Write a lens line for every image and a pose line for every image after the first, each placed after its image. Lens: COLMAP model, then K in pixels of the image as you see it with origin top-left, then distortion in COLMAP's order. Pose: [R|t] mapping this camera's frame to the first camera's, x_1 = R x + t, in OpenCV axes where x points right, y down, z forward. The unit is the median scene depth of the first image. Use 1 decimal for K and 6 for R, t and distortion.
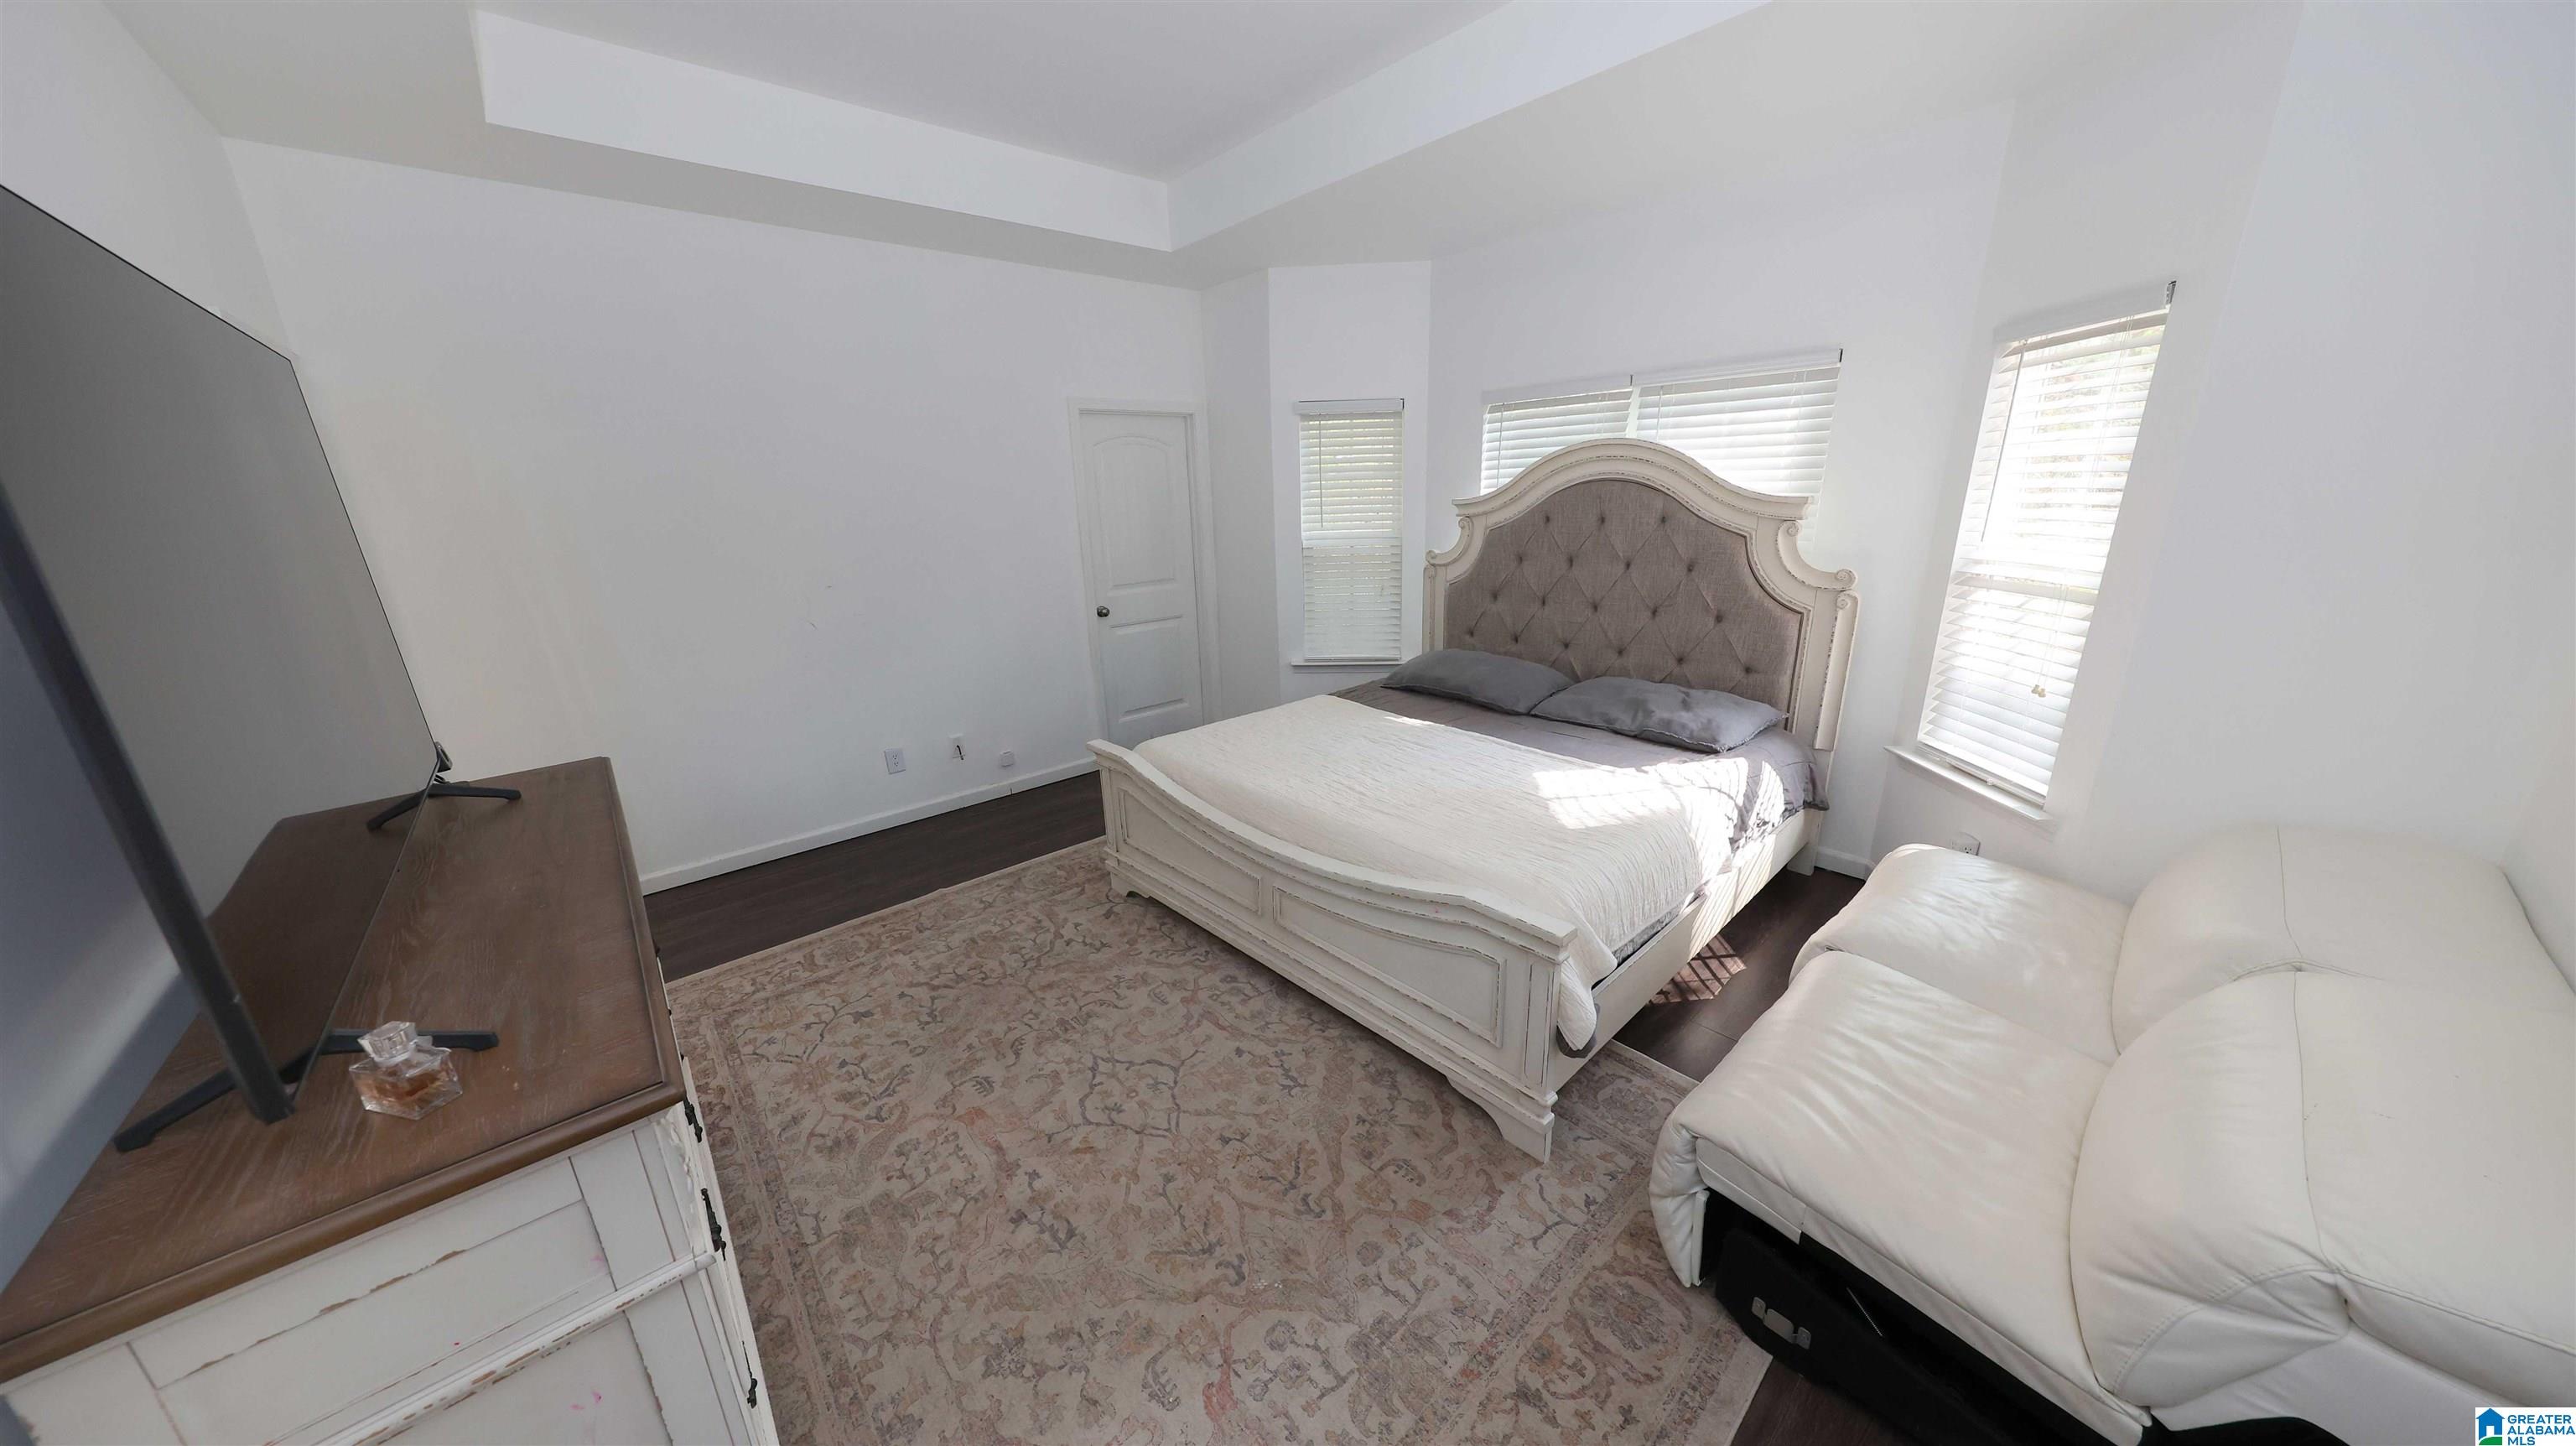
lens RADIAL K [[806.8, 0, 1295.7], [0, 806.8, 722.1], [0, 0, 1]] dist [-0.000039, -0.000060]
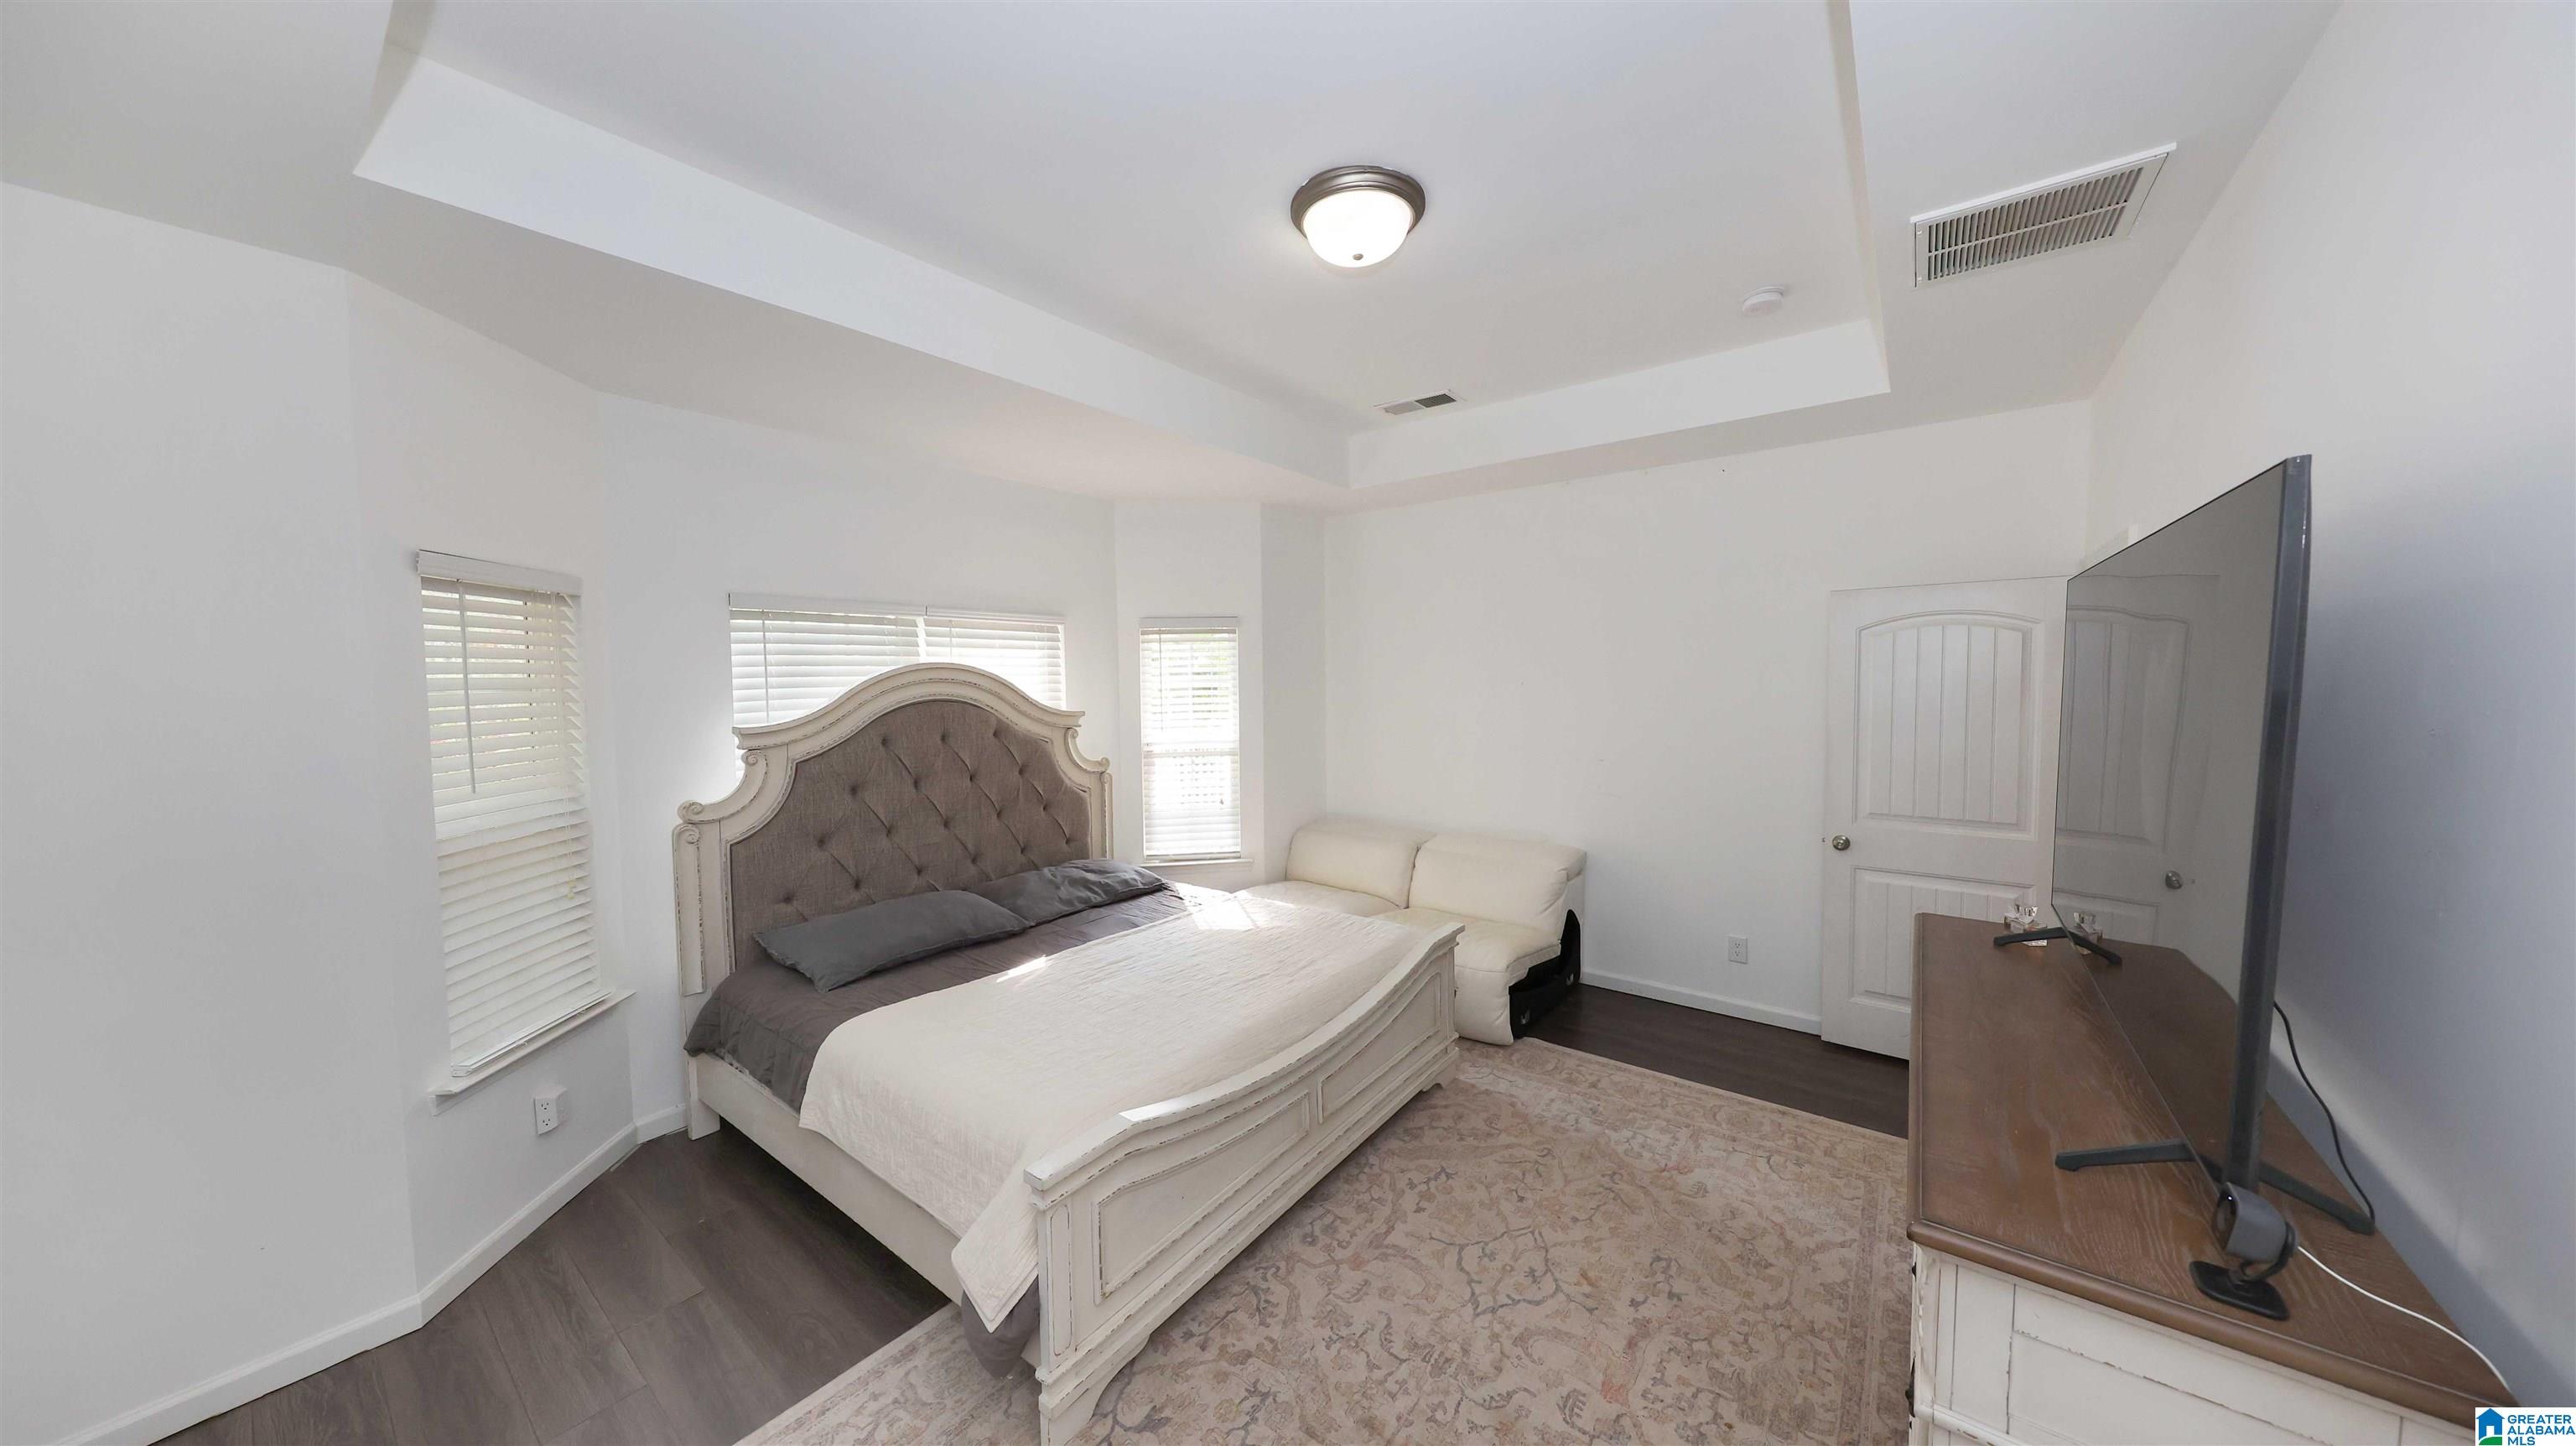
lens RADIAL K [[806.8, 0, 1297.7], [0, 806.8, 722.4], [0, 0, 1]] dist [-0.000039, -0.000060]
pose [[-0.186622, -0.022550, 0.982173, -1.056796], [0.293644, 0.952754, 0.077670, -0.327693], [-0.937521, 0.302904, -0.171183, 1.127745]]
